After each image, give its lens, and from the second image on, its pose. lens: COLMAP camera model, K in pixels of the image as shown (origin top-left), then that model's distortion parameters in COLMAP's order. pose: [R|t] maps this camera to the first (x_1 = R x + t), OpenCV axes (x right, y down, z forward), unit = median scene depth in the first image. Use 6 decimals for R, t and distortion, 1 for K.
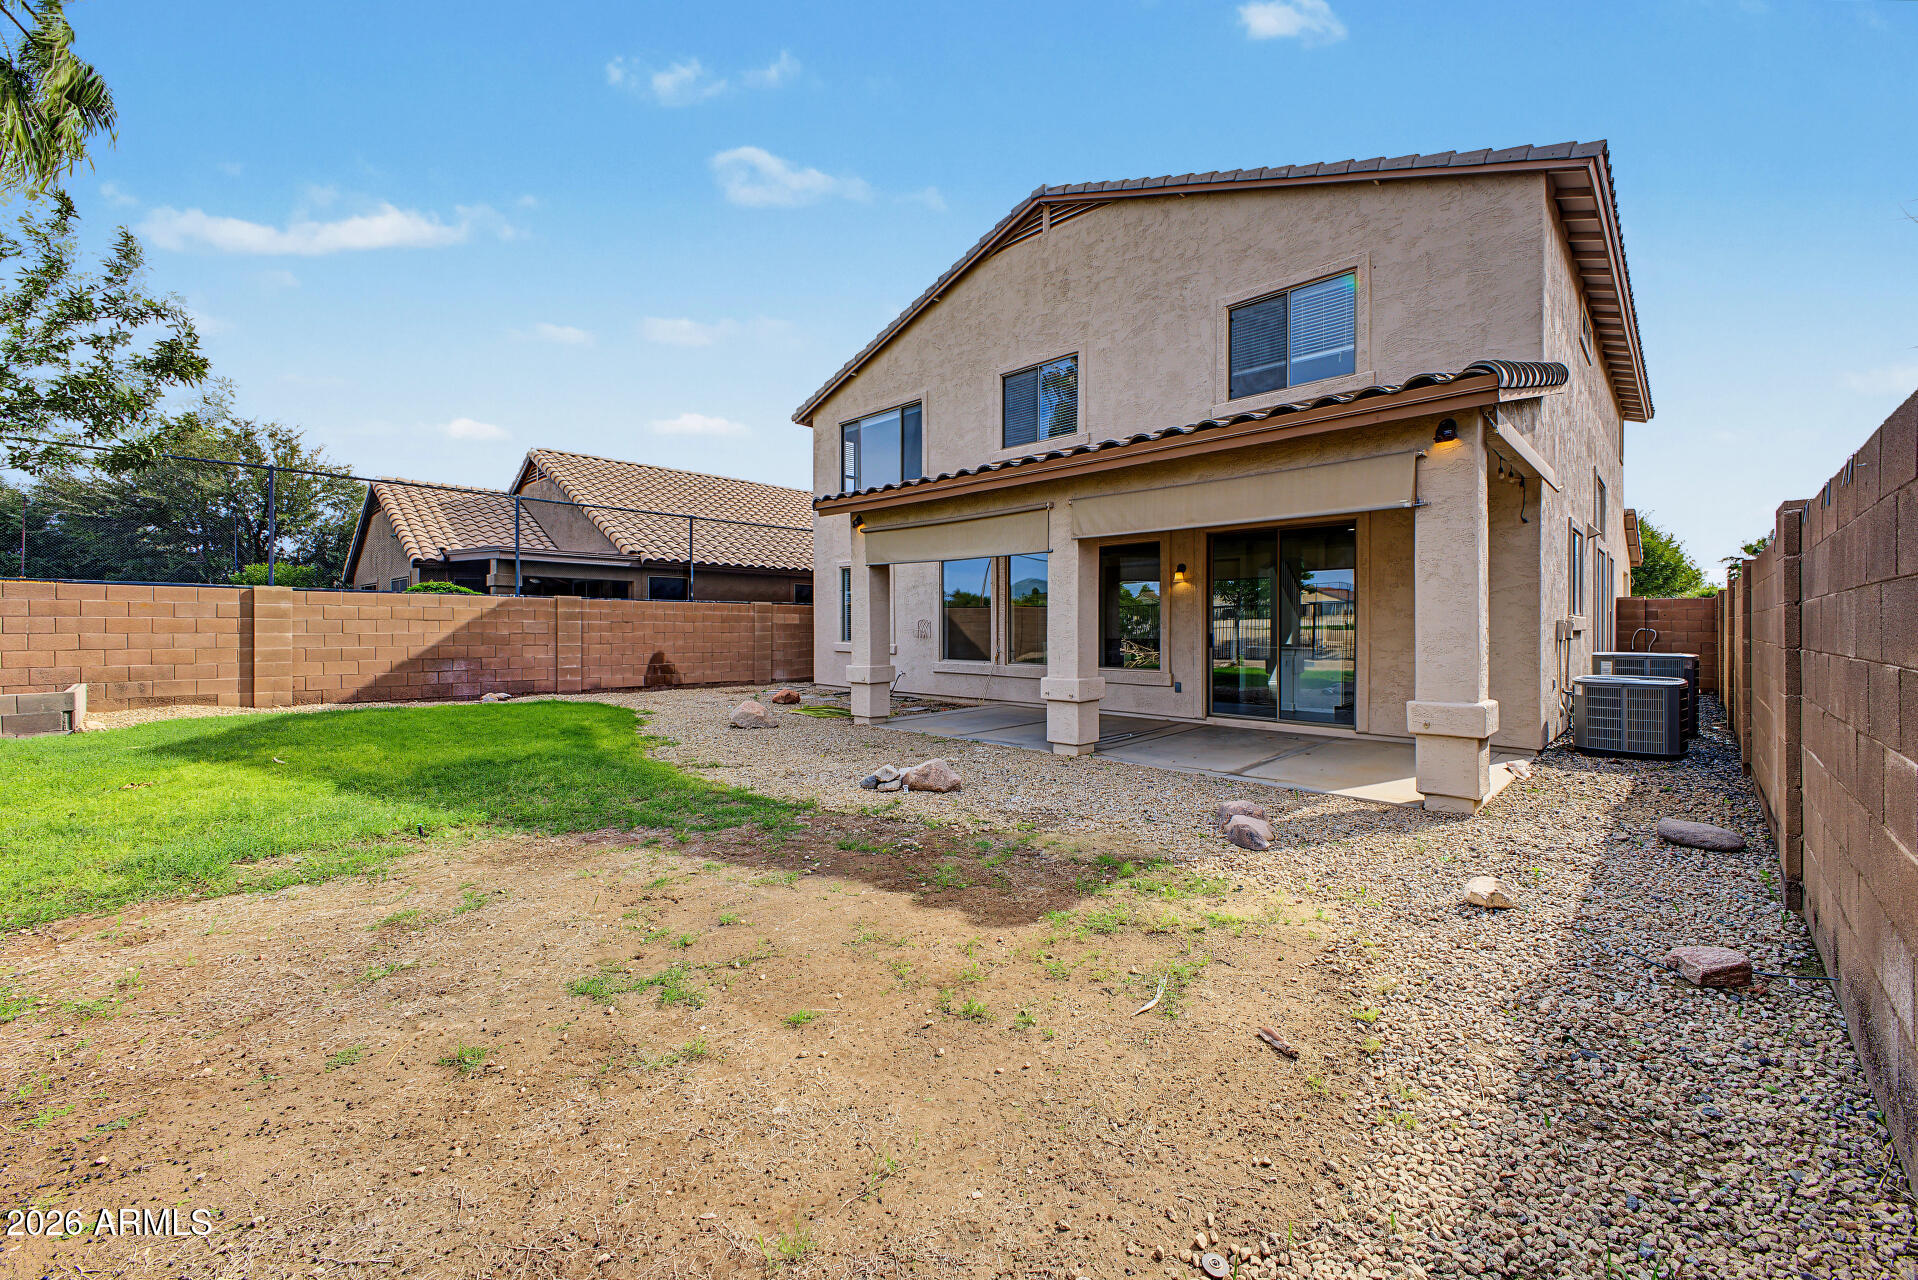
lens RADIAL K [[758.5, 0, 961.7], [0, 758.5, 632.1], [0, 0, 1]] dist [0.003260, -0.002503]
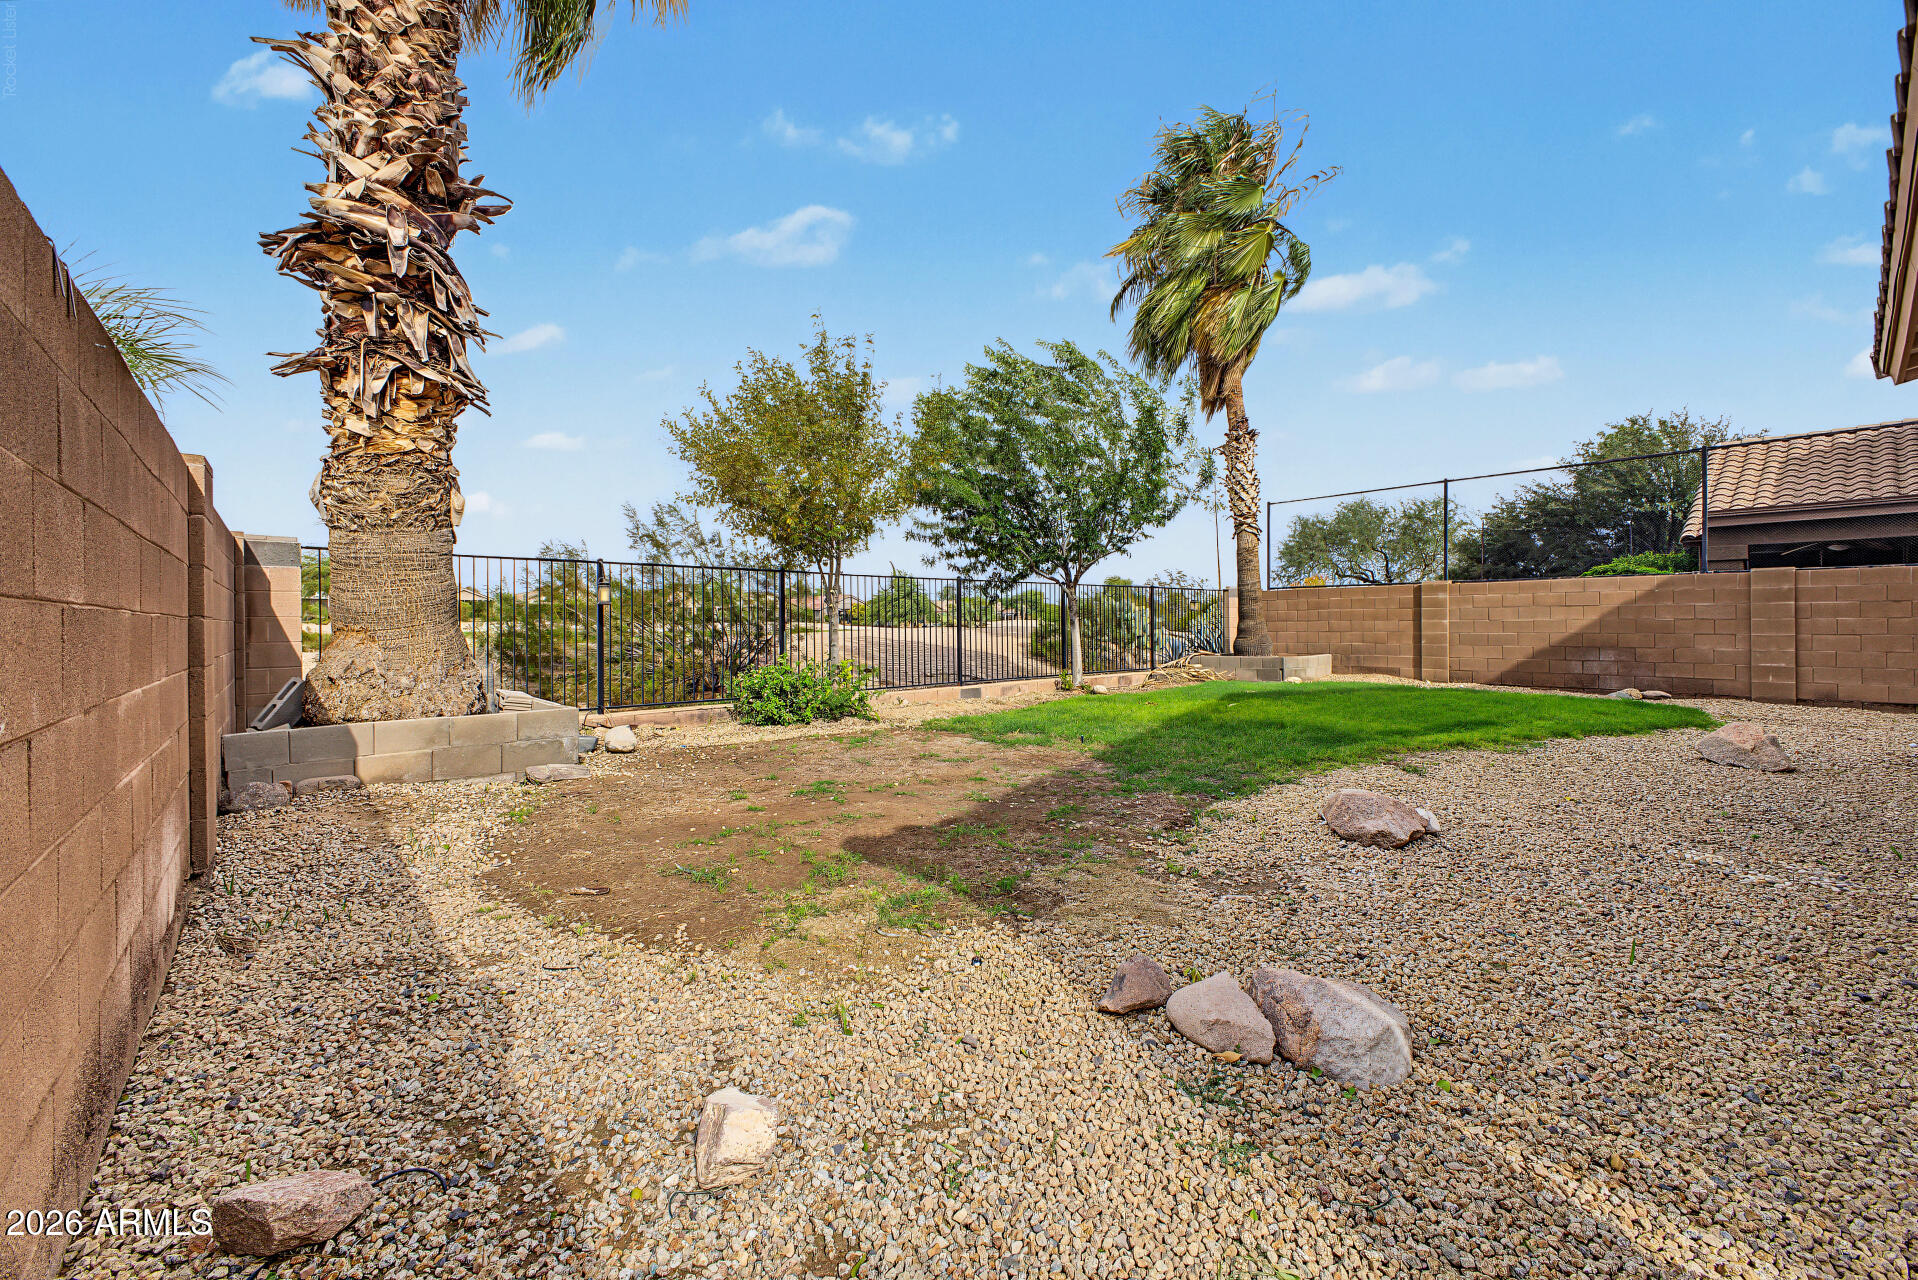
lens RADIAL K [[758.5, 0, 958.9], [0, 758.5, 630.3], [0, 0, 1]] dist [0.003260, -0.002503]
pose [[-0.100017, 0.005445, -0.994971, 0.319962], [-0.000314, 0.999985, 0.005504, 0.010381], [0.994986, 0.000862, -0.100013, 0.335903]]
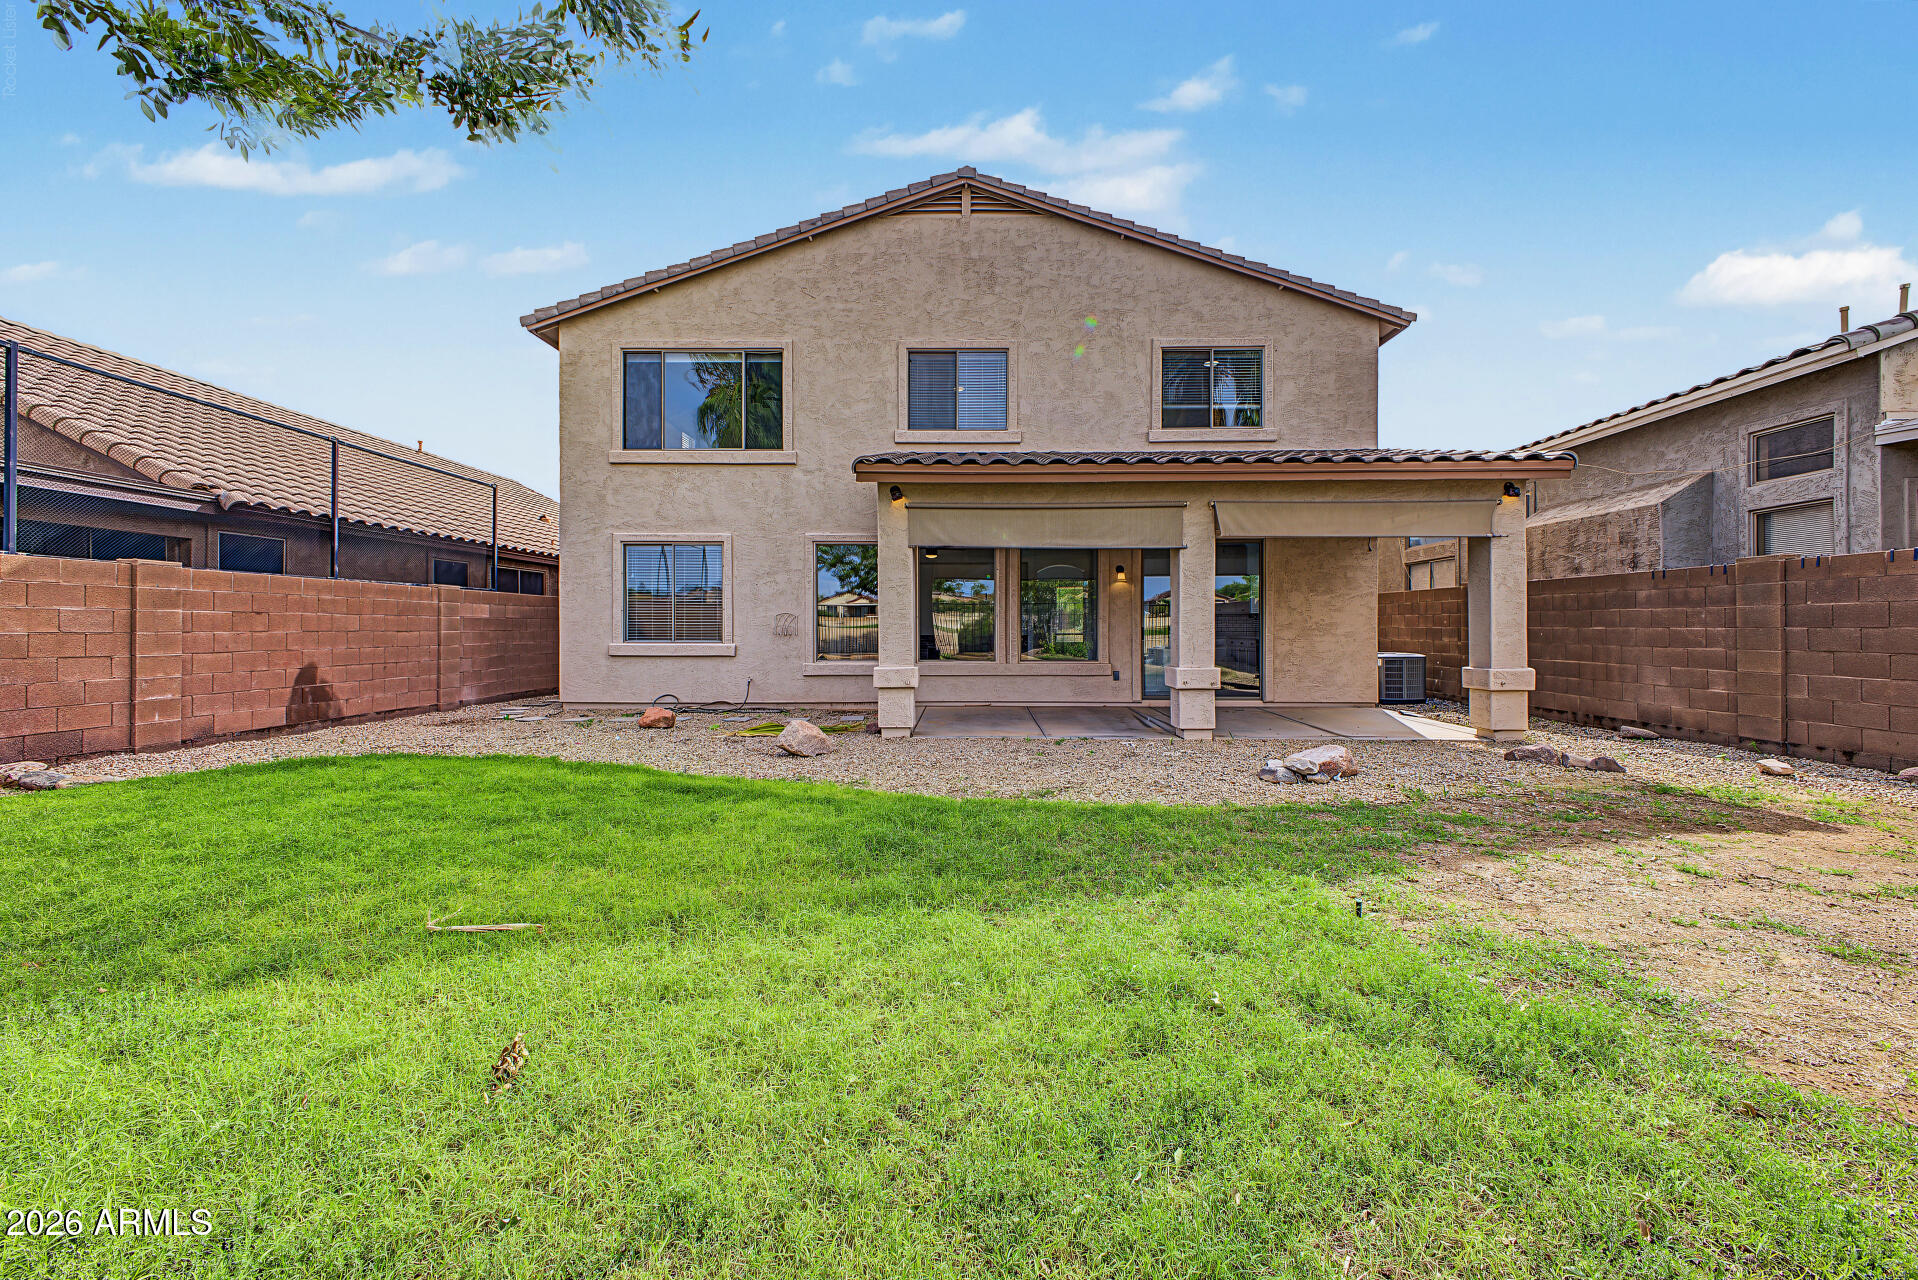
lens RADIAL K [[758.5, 0, 965.5], [0, 758.5, 630.2], [0, 0, 1]] dist [0.003260, -0.002503]
pose [[0.727912, -0.003742, 0.685660, -0.532095], [0.006860, 0.999975, -0.001825, 0.005255], [-0.685636, 0.006032, 0.727920, 0.283273]]
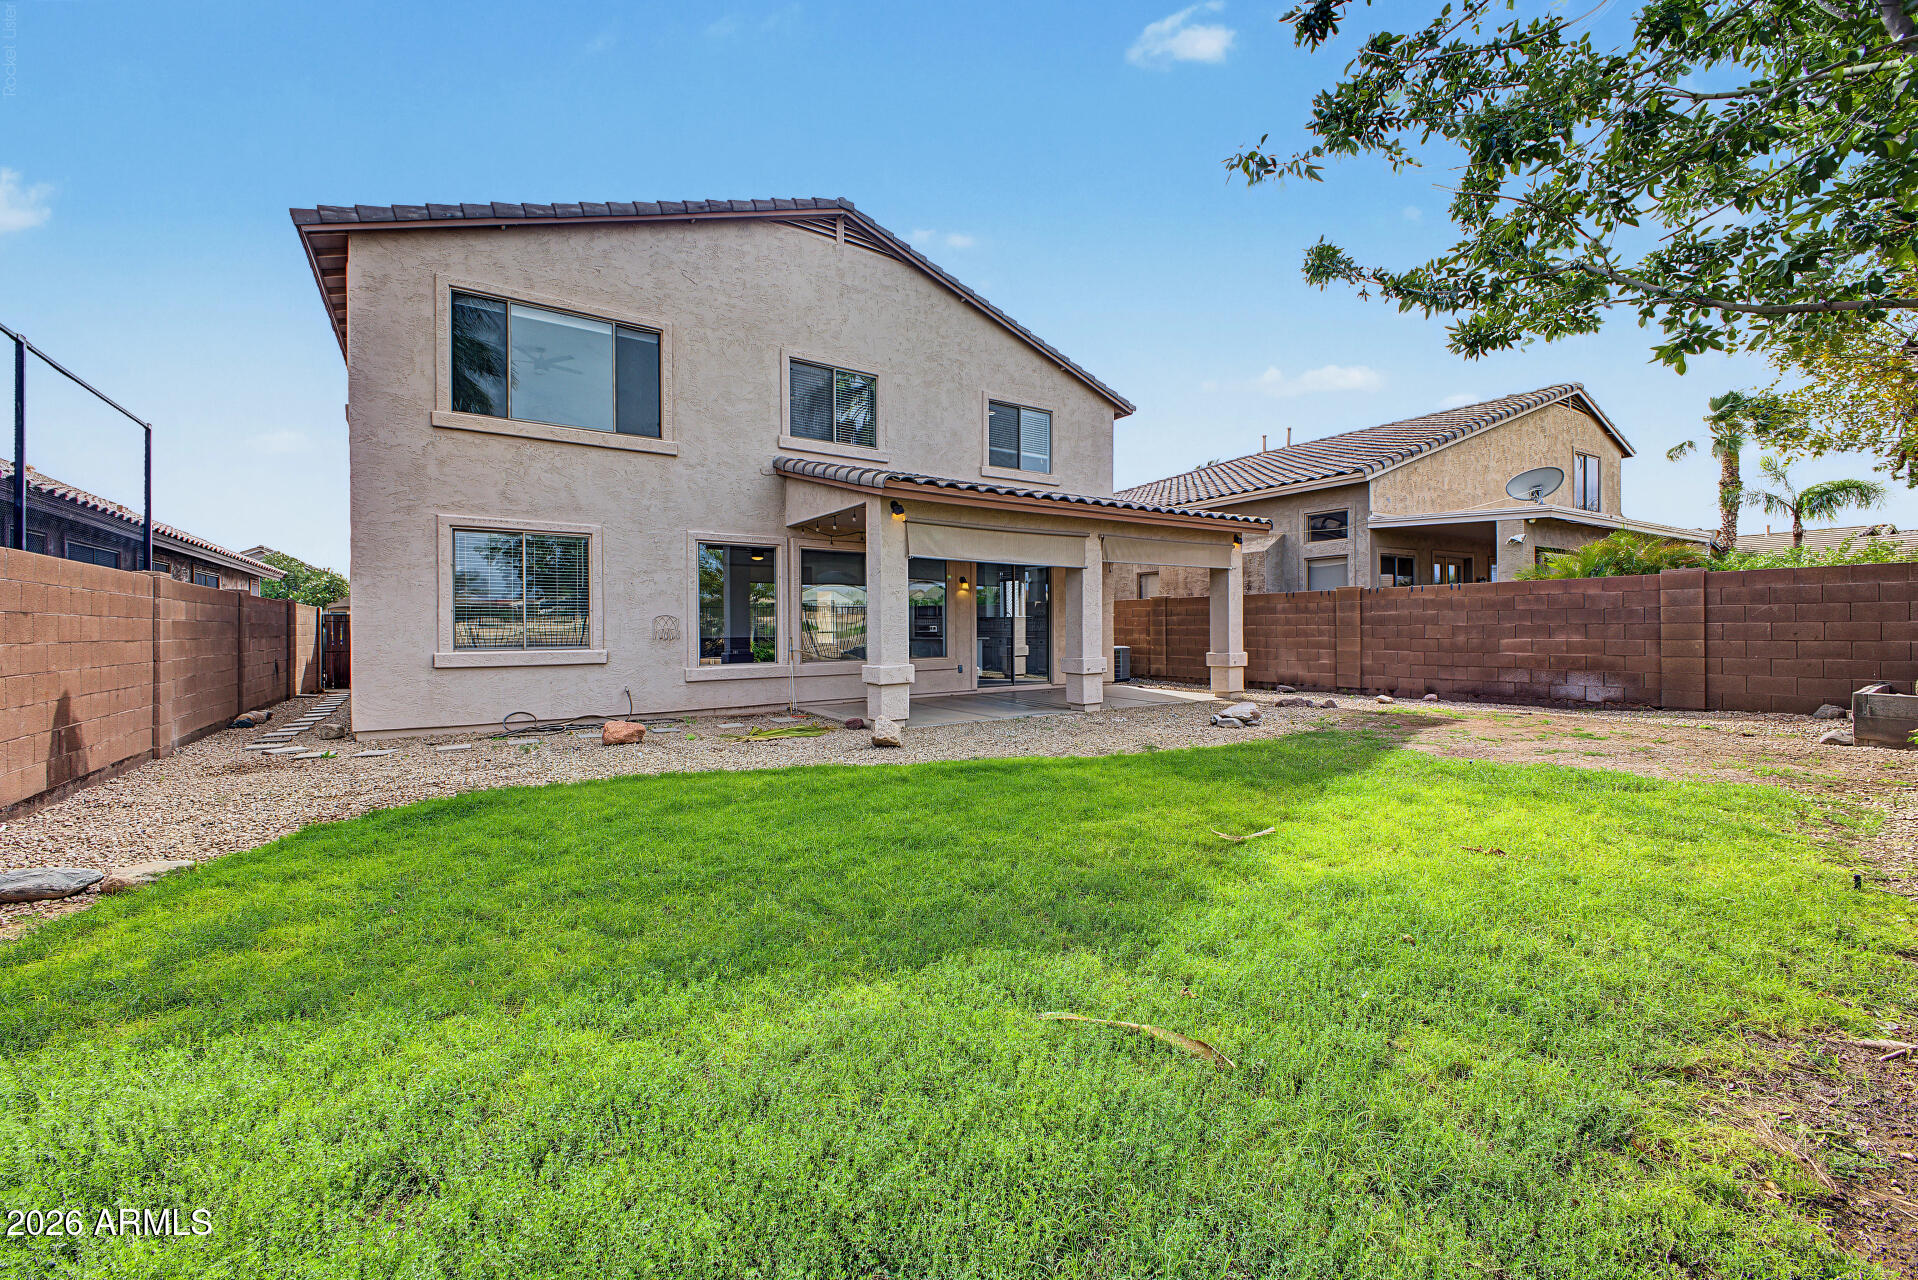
lens RADIAL K [[758.5, 0, 970.0], [0, 758.5, 631.0], [0, 0, 1]] dist [0.003260, -0.002503]
pose [[0.192905, -0.006993, 0.981193, -0.835732], [0.015864, 0.999866, 0.004007, 0.000918], [-0.981089, 0.014793, 0.192990, 0.605136]]
